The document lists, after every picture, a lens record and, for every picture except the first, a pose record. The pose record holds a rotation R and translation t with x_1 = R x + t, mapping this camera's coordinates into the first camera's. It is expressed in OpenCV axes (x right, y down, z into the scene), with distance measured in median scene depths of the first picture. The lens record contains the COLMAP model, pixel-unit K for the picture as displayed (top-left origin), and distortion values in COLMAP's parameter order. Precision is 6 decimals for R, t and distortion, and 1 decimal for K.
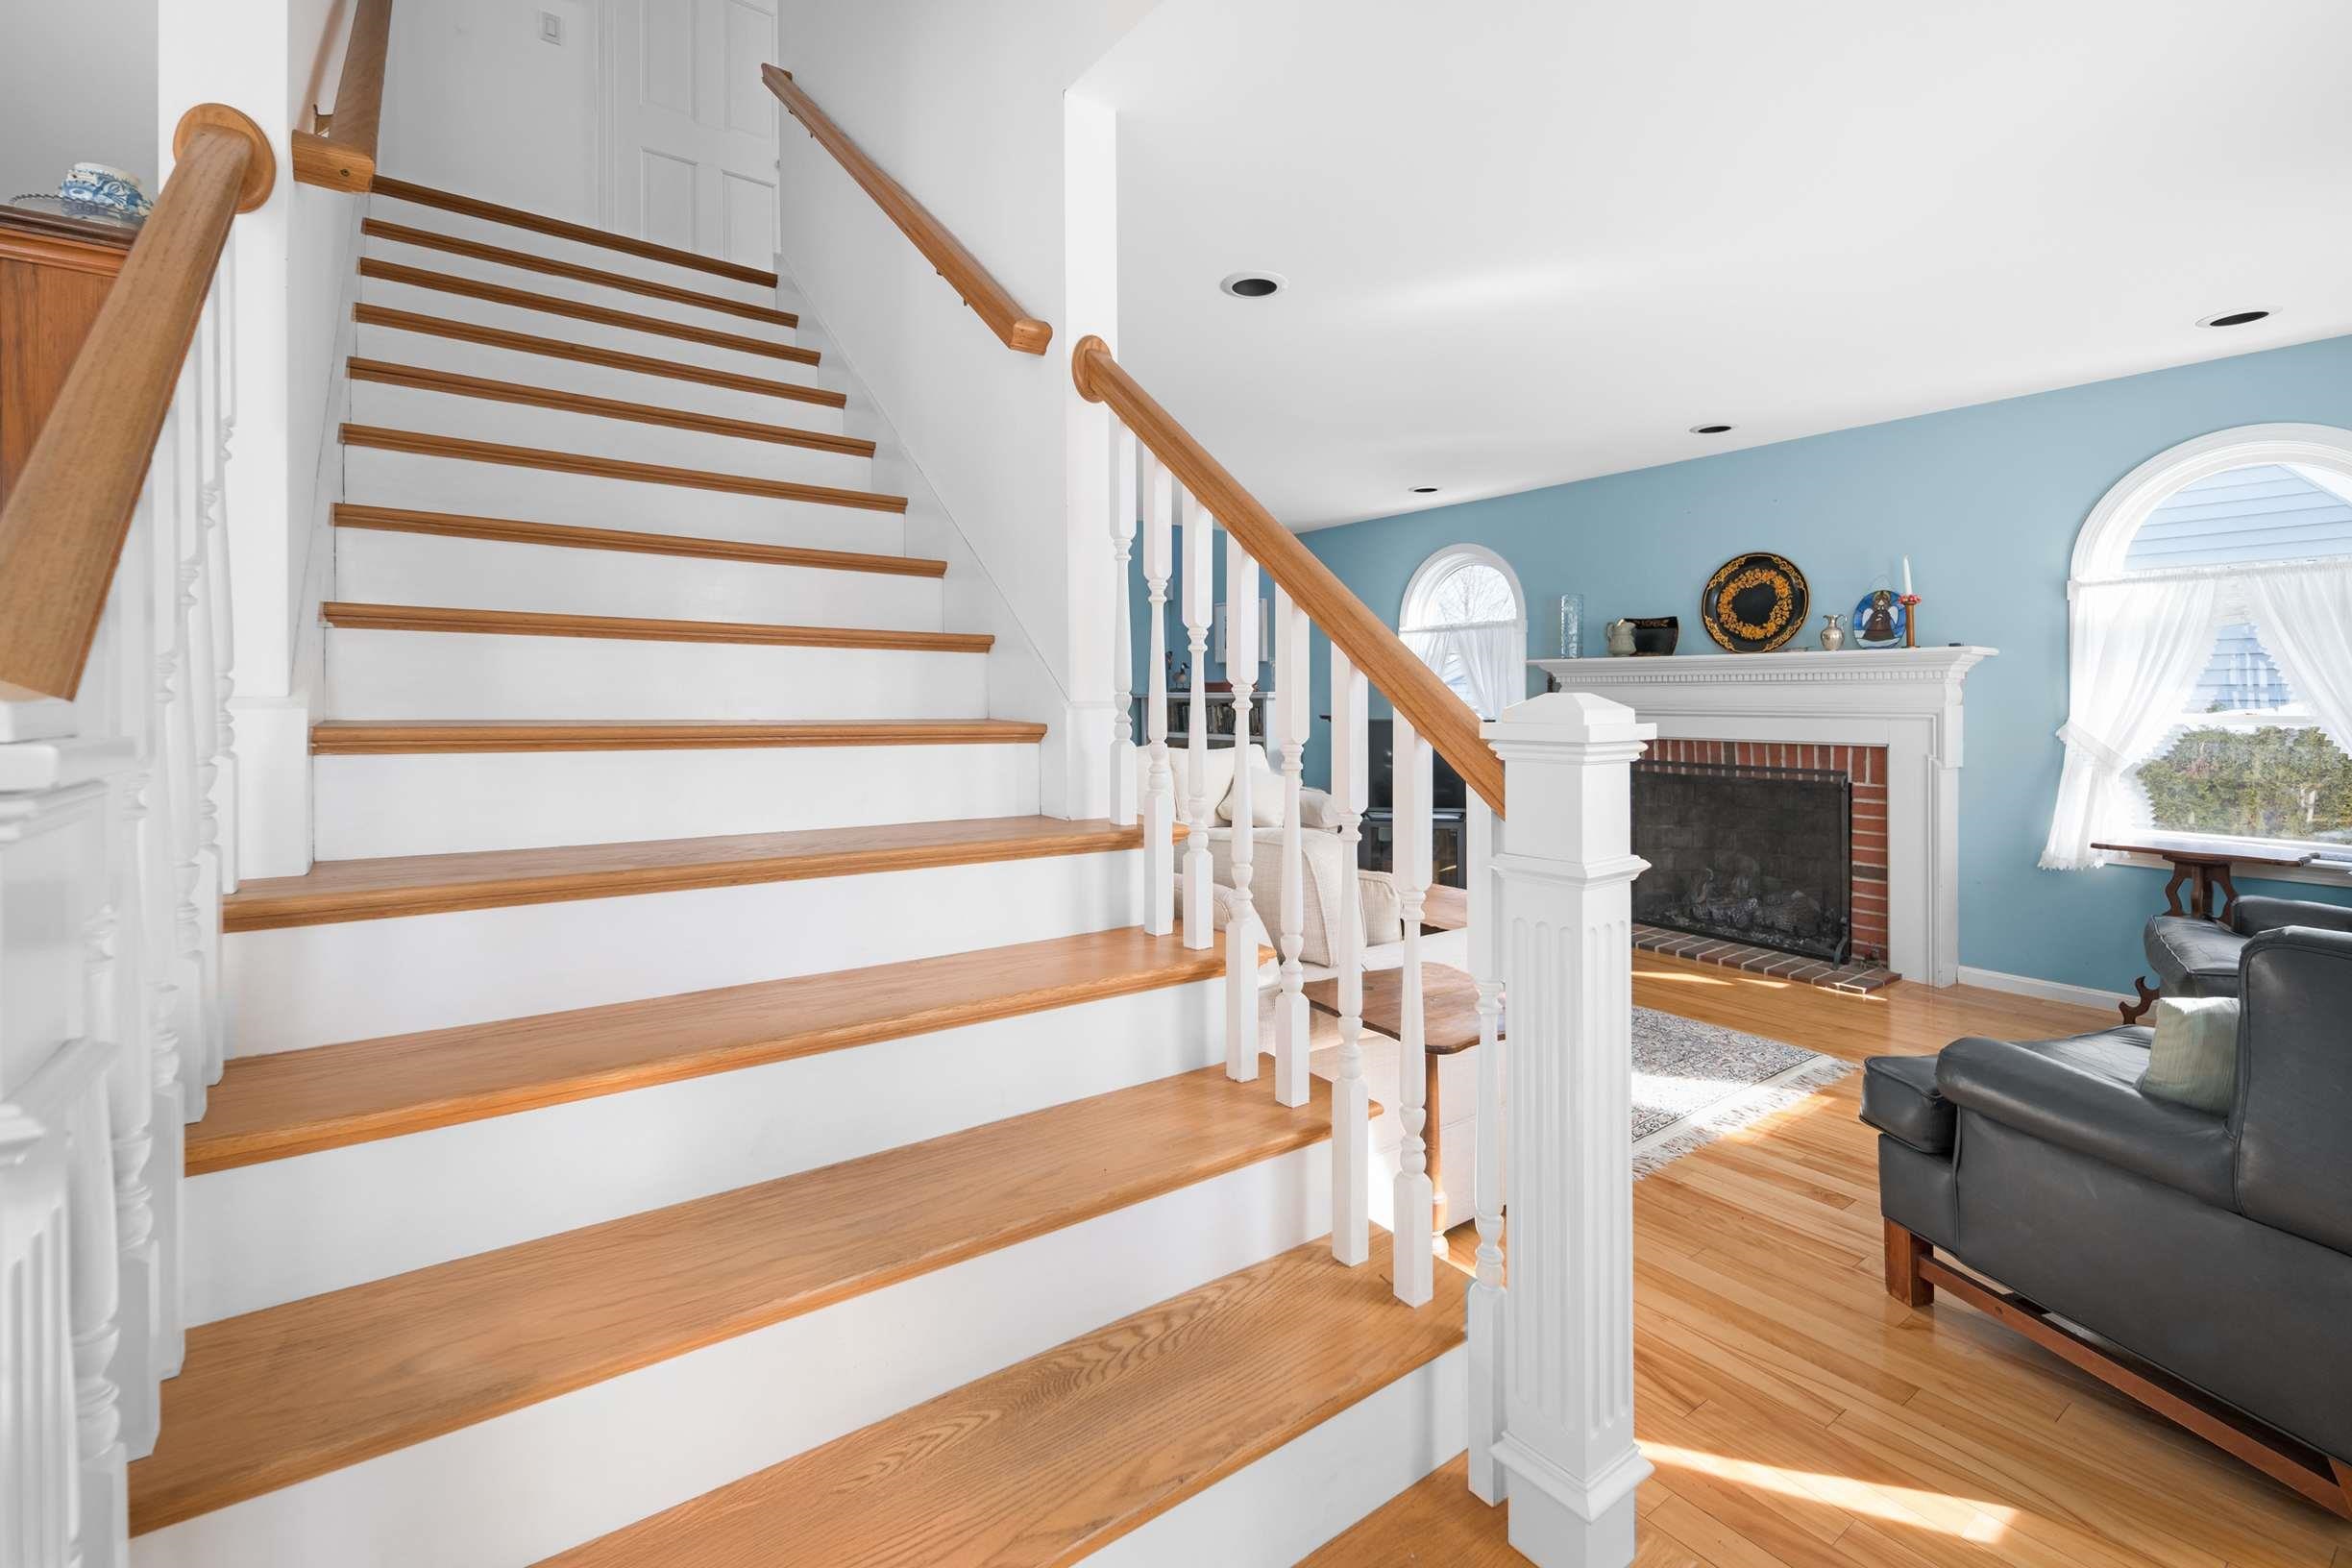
lens RADIAL K [[1026.5, 0, 1168.9], [0, 1026.5, 688.1], [0, 0, 1]] dist [0.001842, -0.002460]
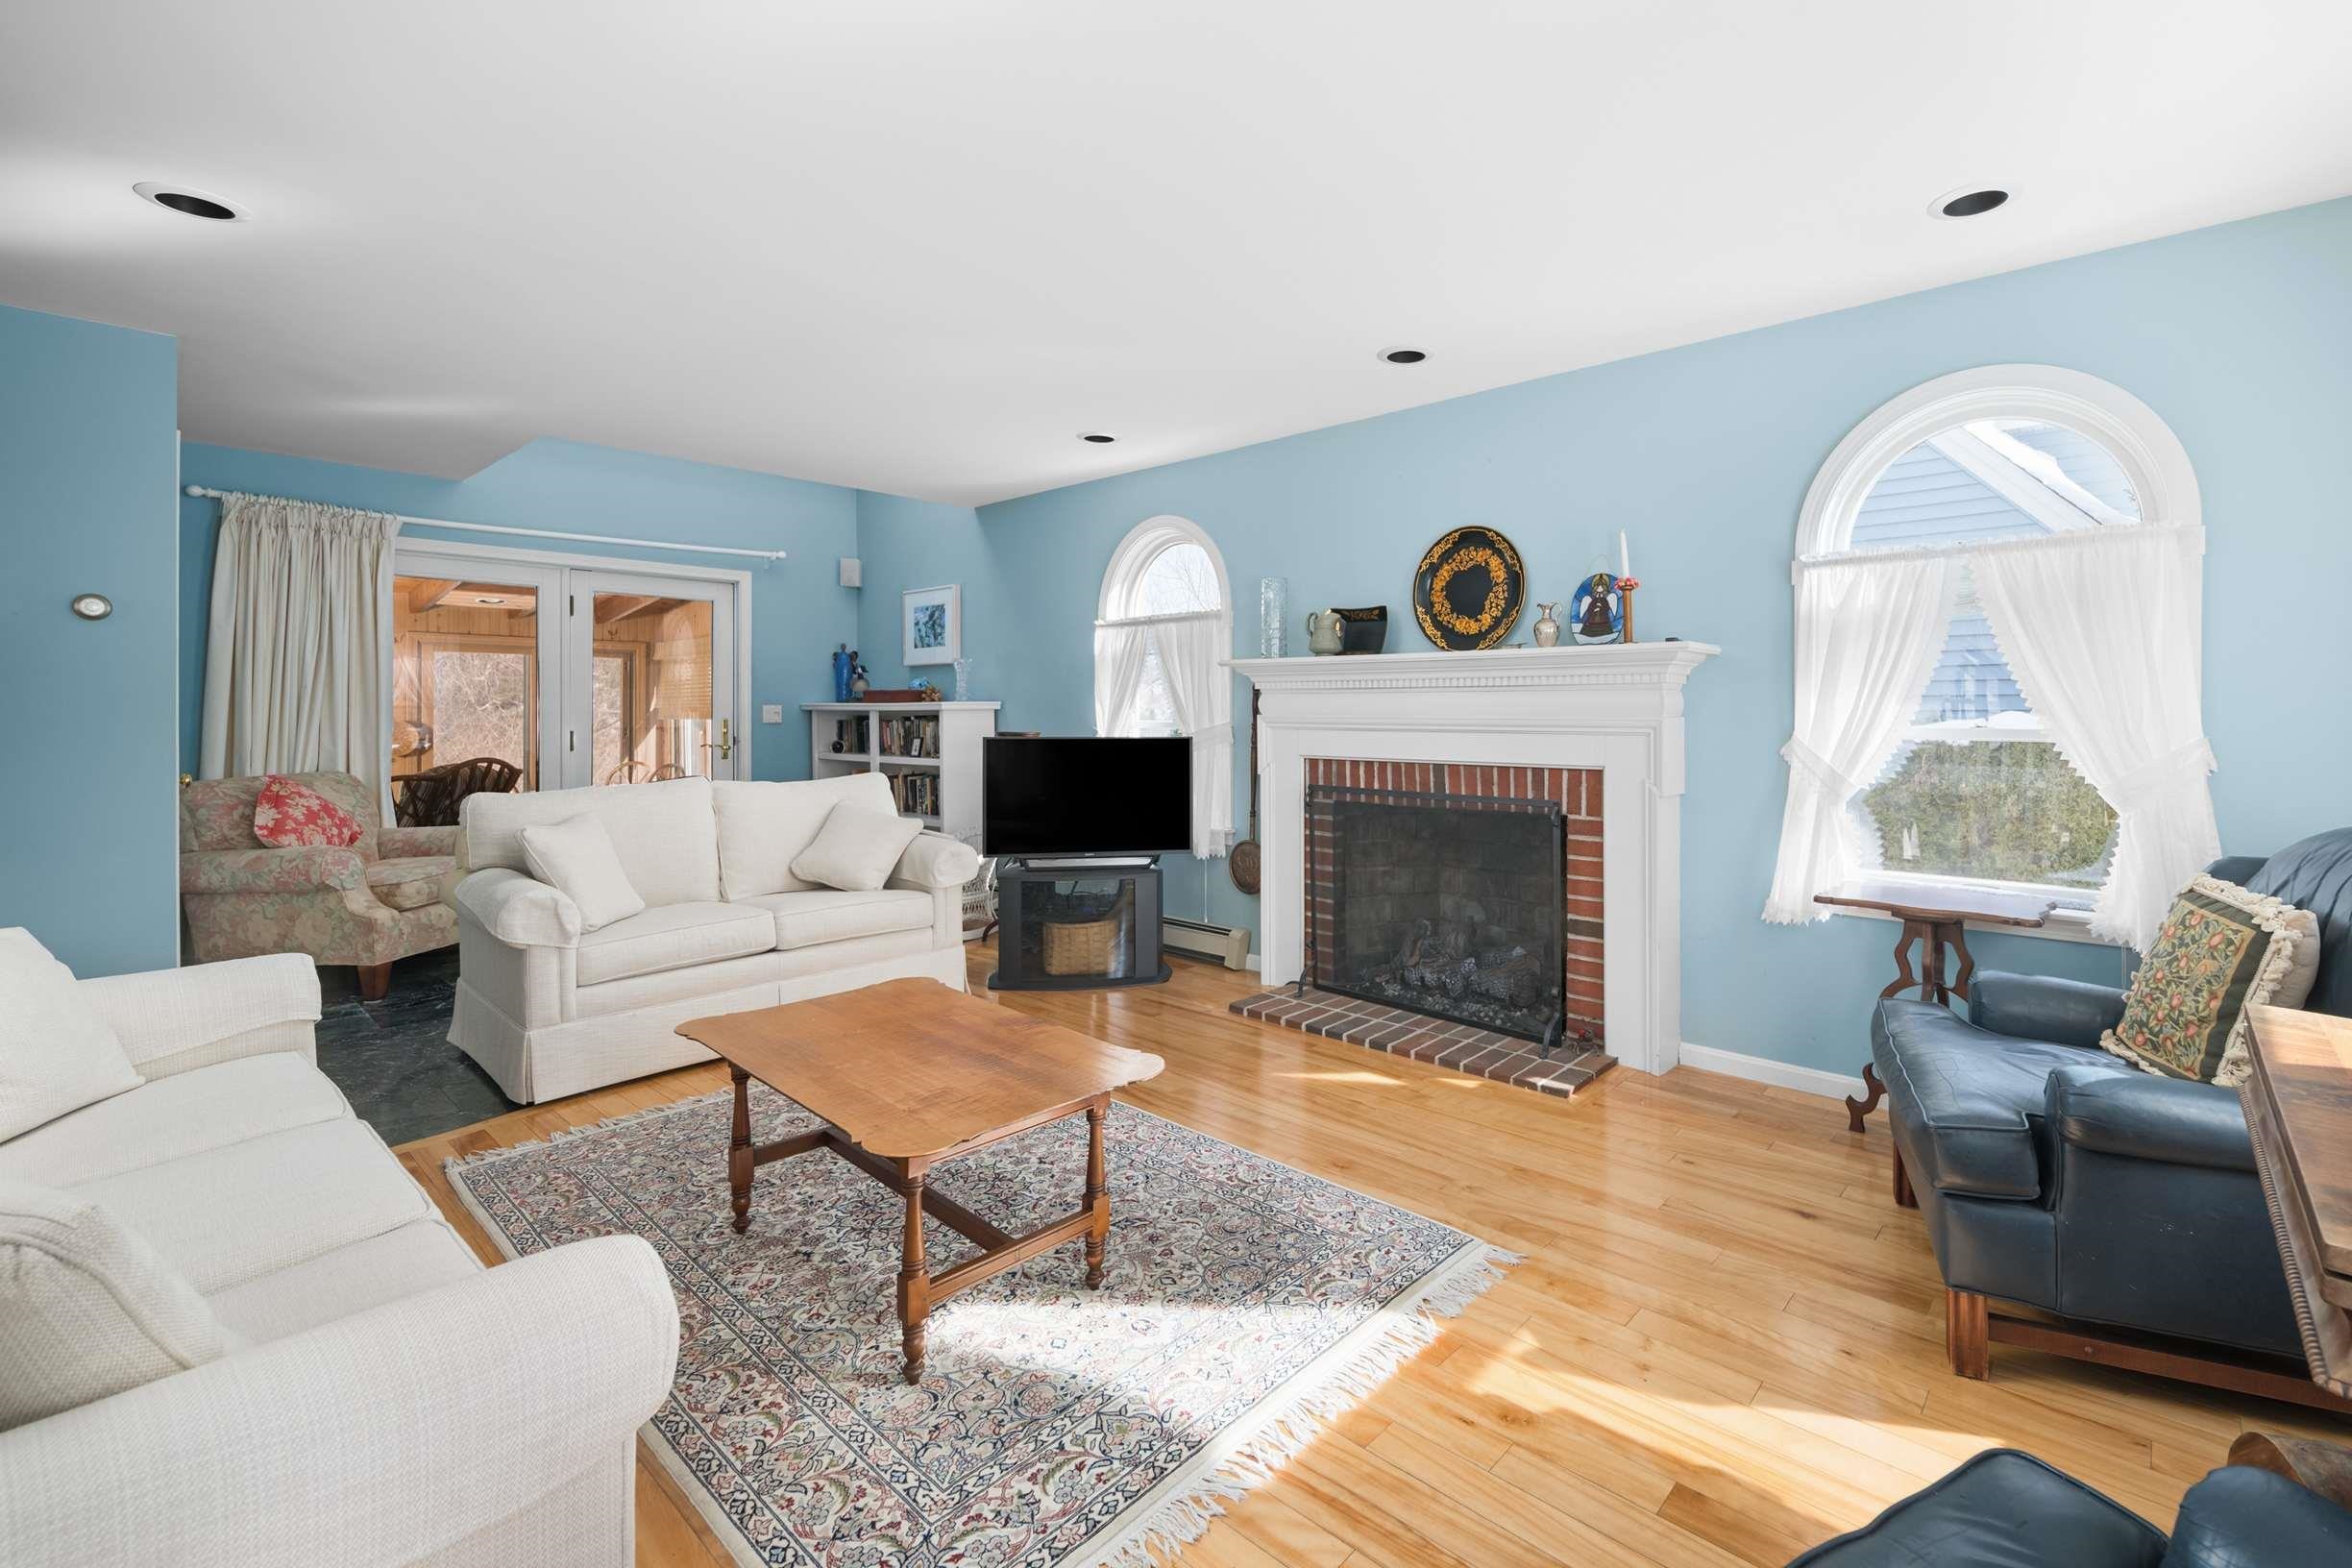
lens RADIAL K [[1026.5, 0, 1313.6], [0, 1026.5, 696.0], [0, 0, 1]] dist [0.001842, -0.002460]
pose [[0.966680, 0.002571, 0.255976, 0.272211], [-0.001317, 0.999986, -0.005071, 0.004663], [-0.255986, 0.004565, 0.966670, 0.282836]]
